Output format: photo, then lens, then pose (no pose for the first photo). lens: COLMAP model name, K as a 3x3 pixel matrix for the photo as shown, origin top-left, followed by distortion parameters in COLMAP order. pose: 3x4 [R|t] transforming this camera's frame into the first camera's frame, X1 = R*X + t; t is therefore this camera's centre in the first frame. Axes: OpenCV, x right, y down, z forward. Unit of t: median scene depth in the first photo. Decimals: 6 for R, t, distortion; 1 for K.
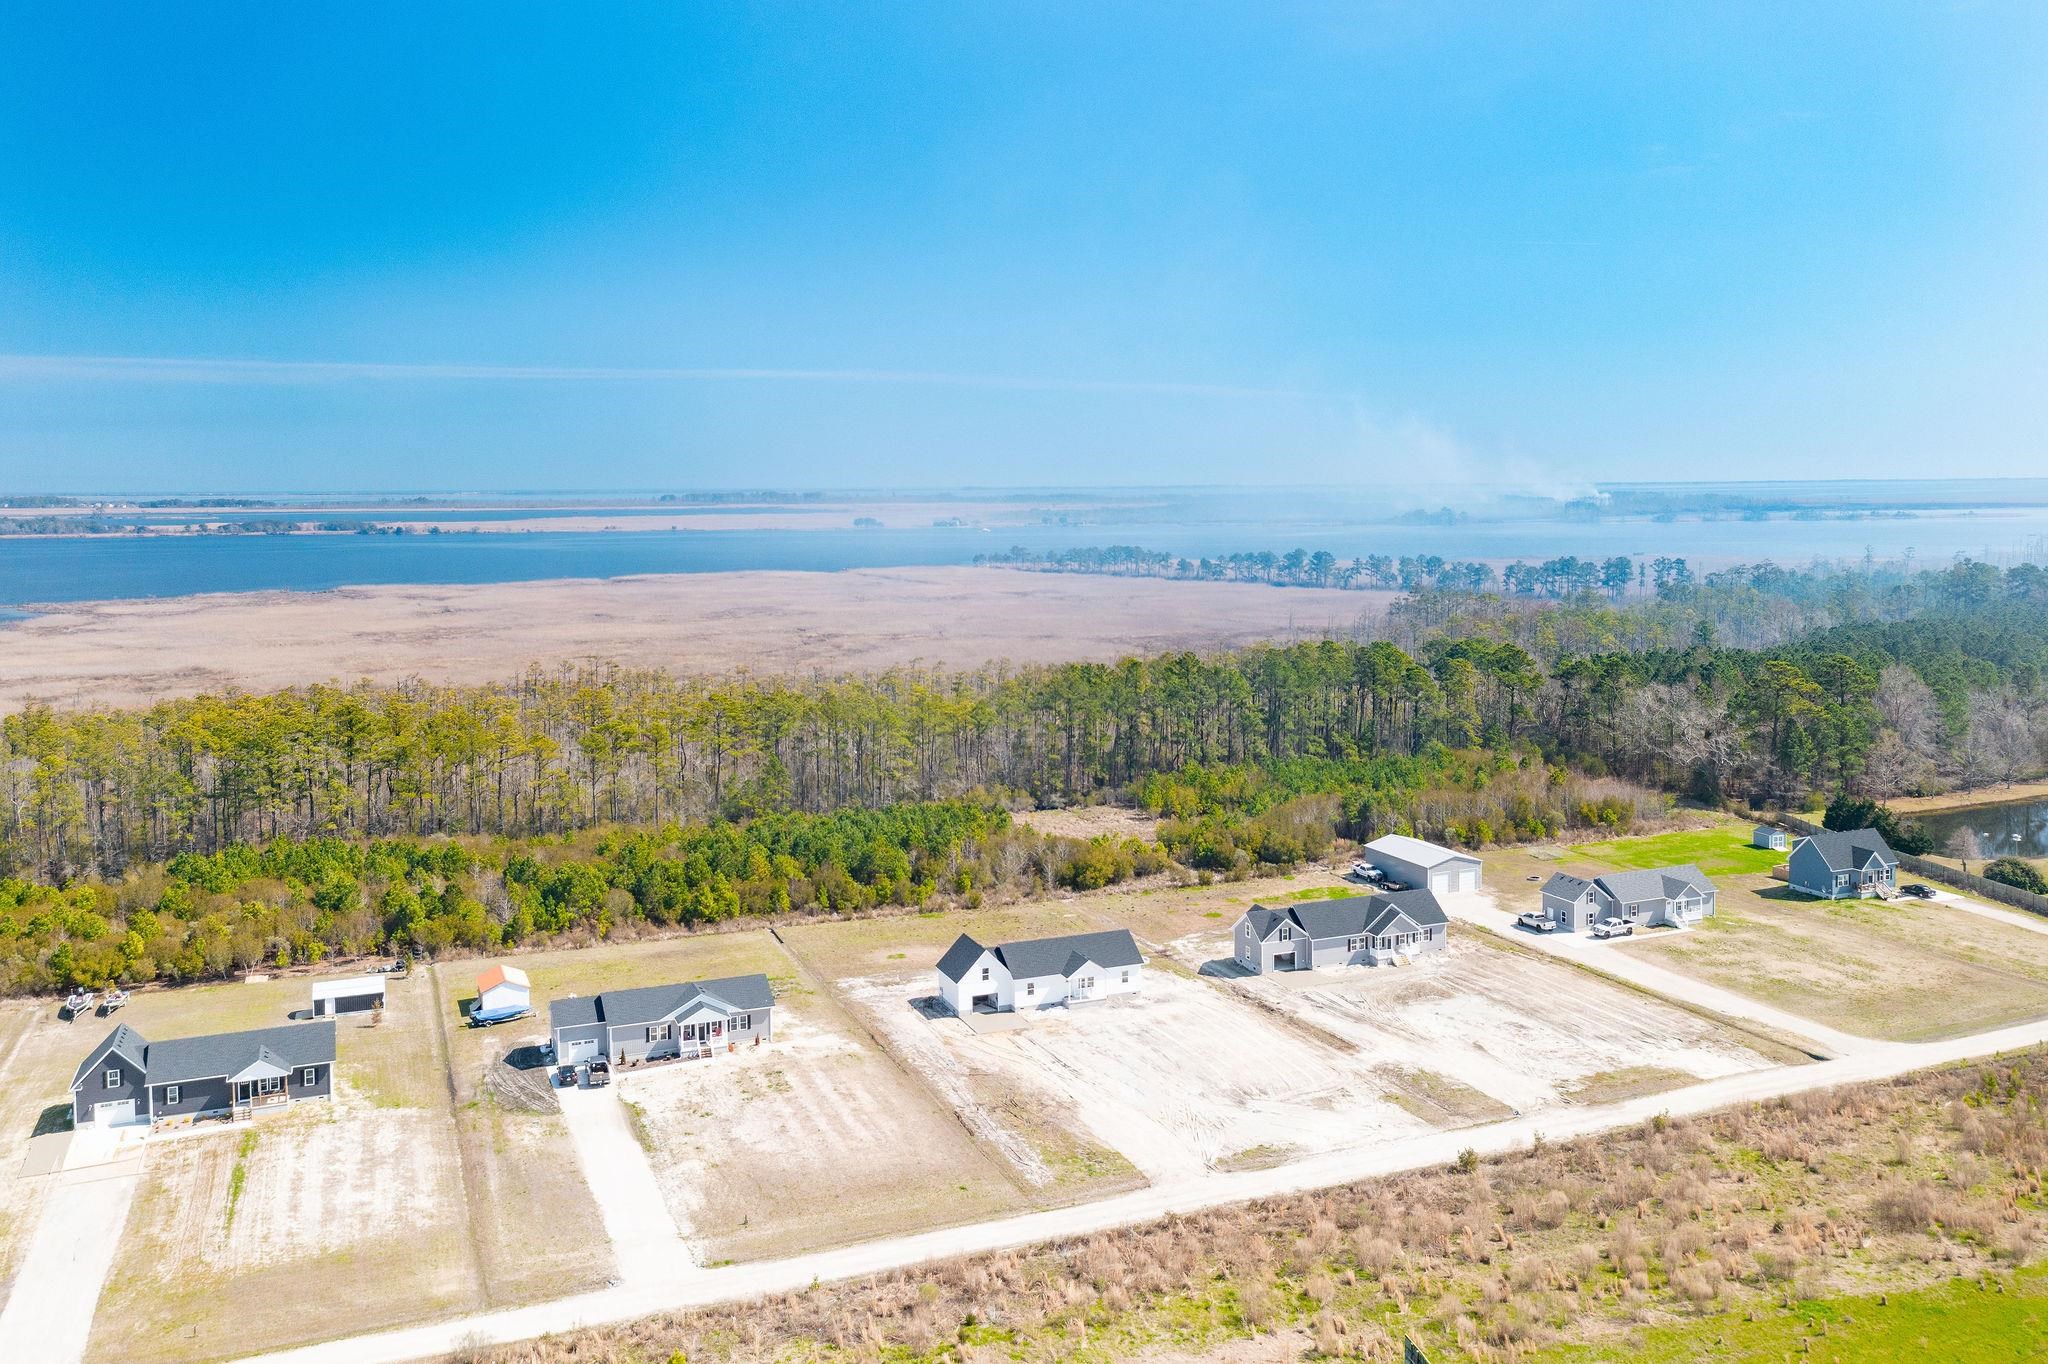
lens RADIAL K [[1634.4, 0, 1044.0], [0, 1634.4, 600.9], [0, 0, 1]] dist [-0.014671, 0.023153]
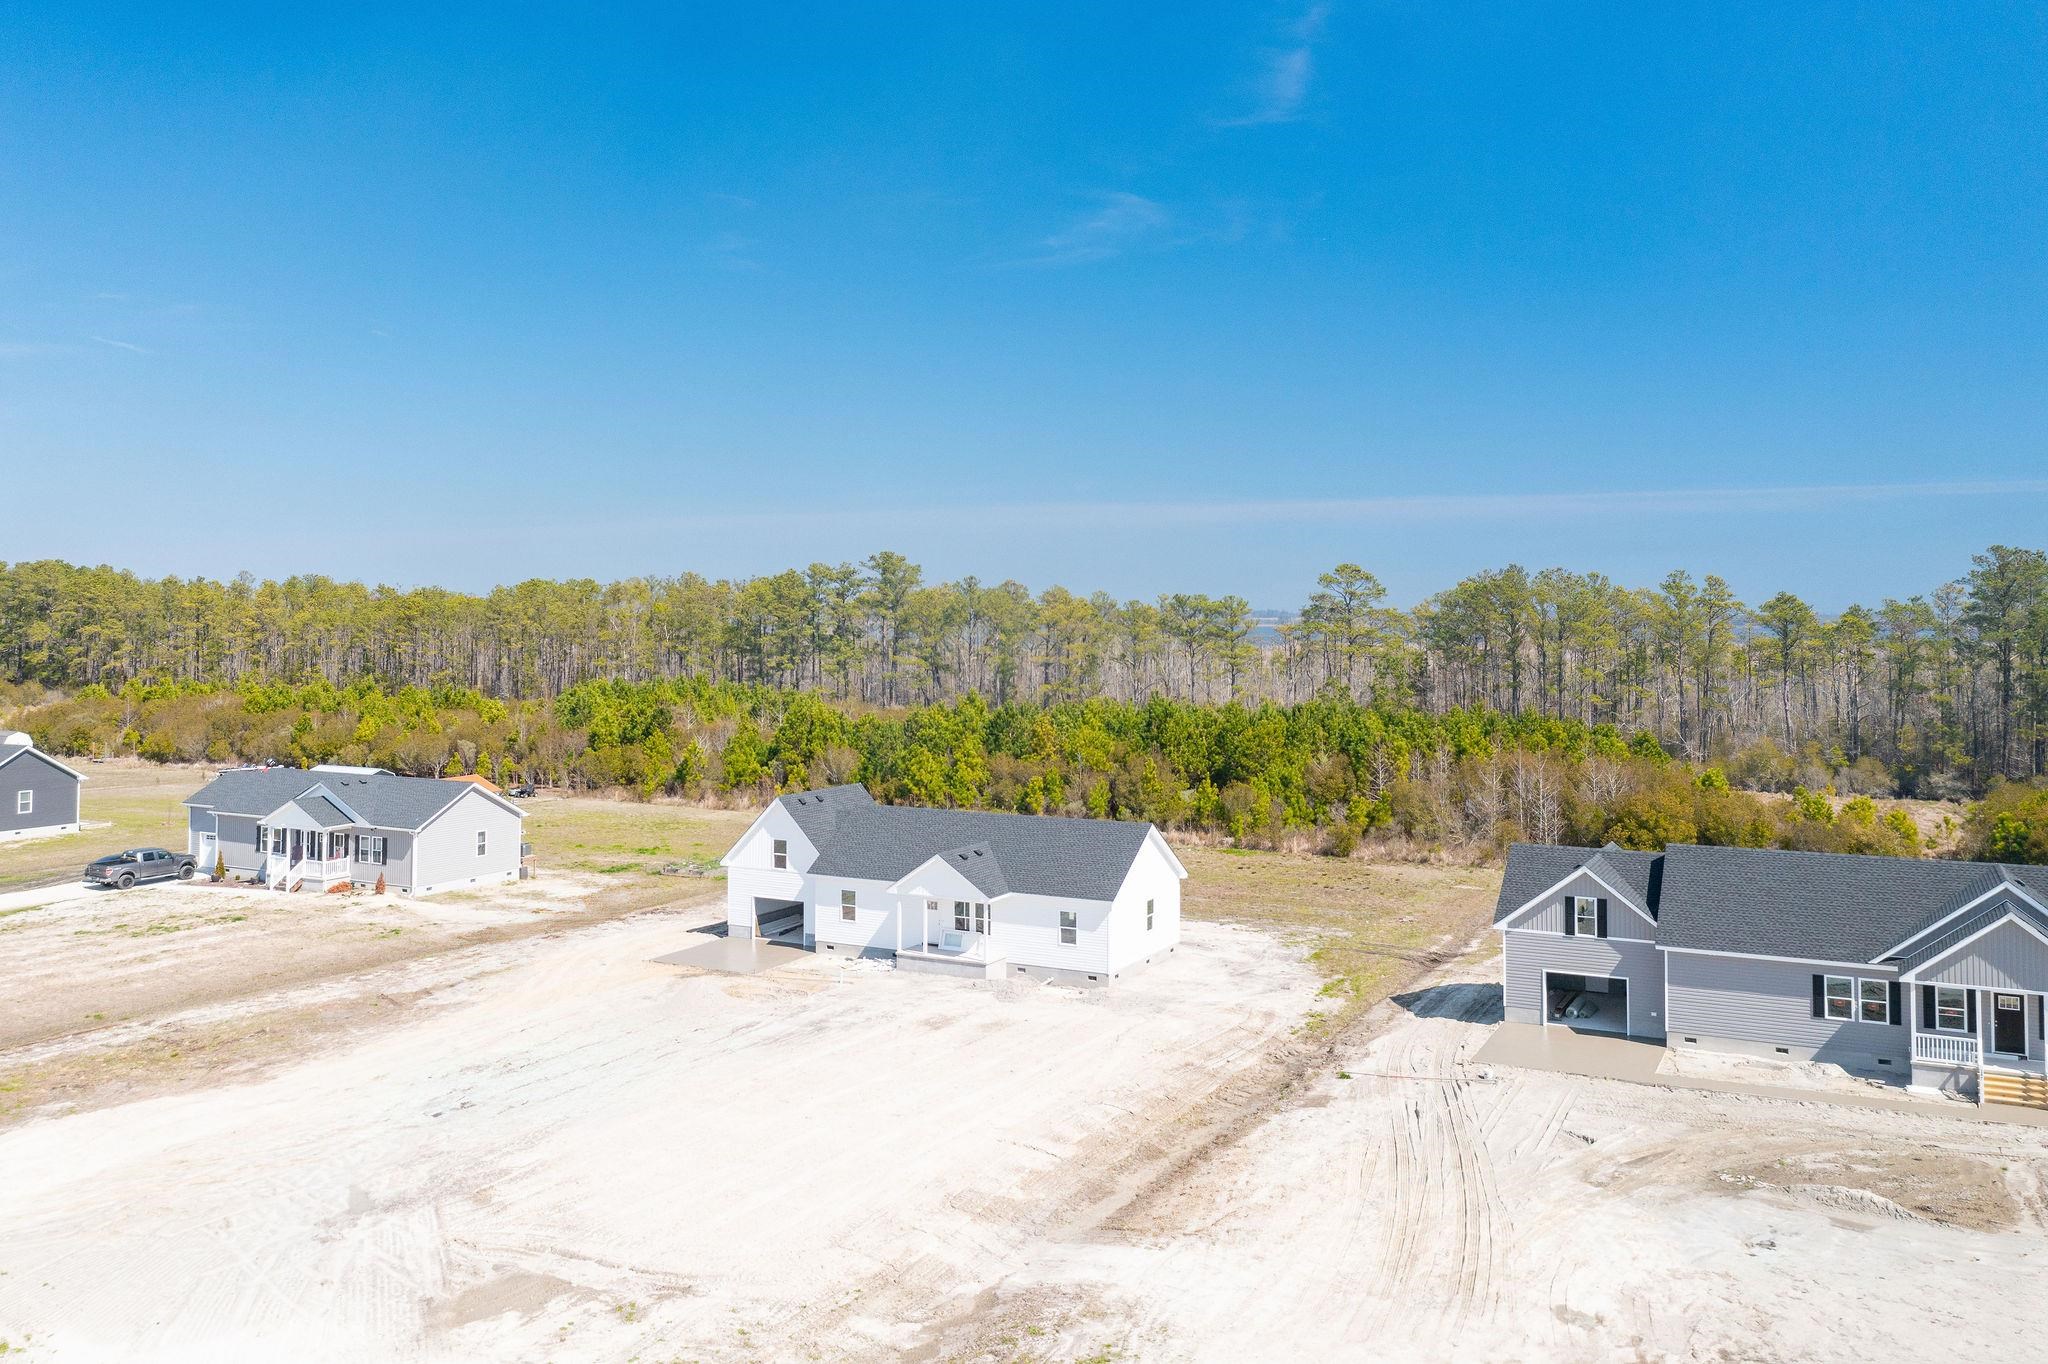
lens RADIAL K [[1634.4, 0, 1044.0], [0, 1634.4, 600.9], [0, 0, 1]] dist [-0.014671, 0.023153]
pose [[0.641870, -0.002448, -0.766809, 0.351488], [-0.058216, 0.996953, -0.051914, 0.176867], [0.764600, 0.077962, 0.639772, 0.756750]]
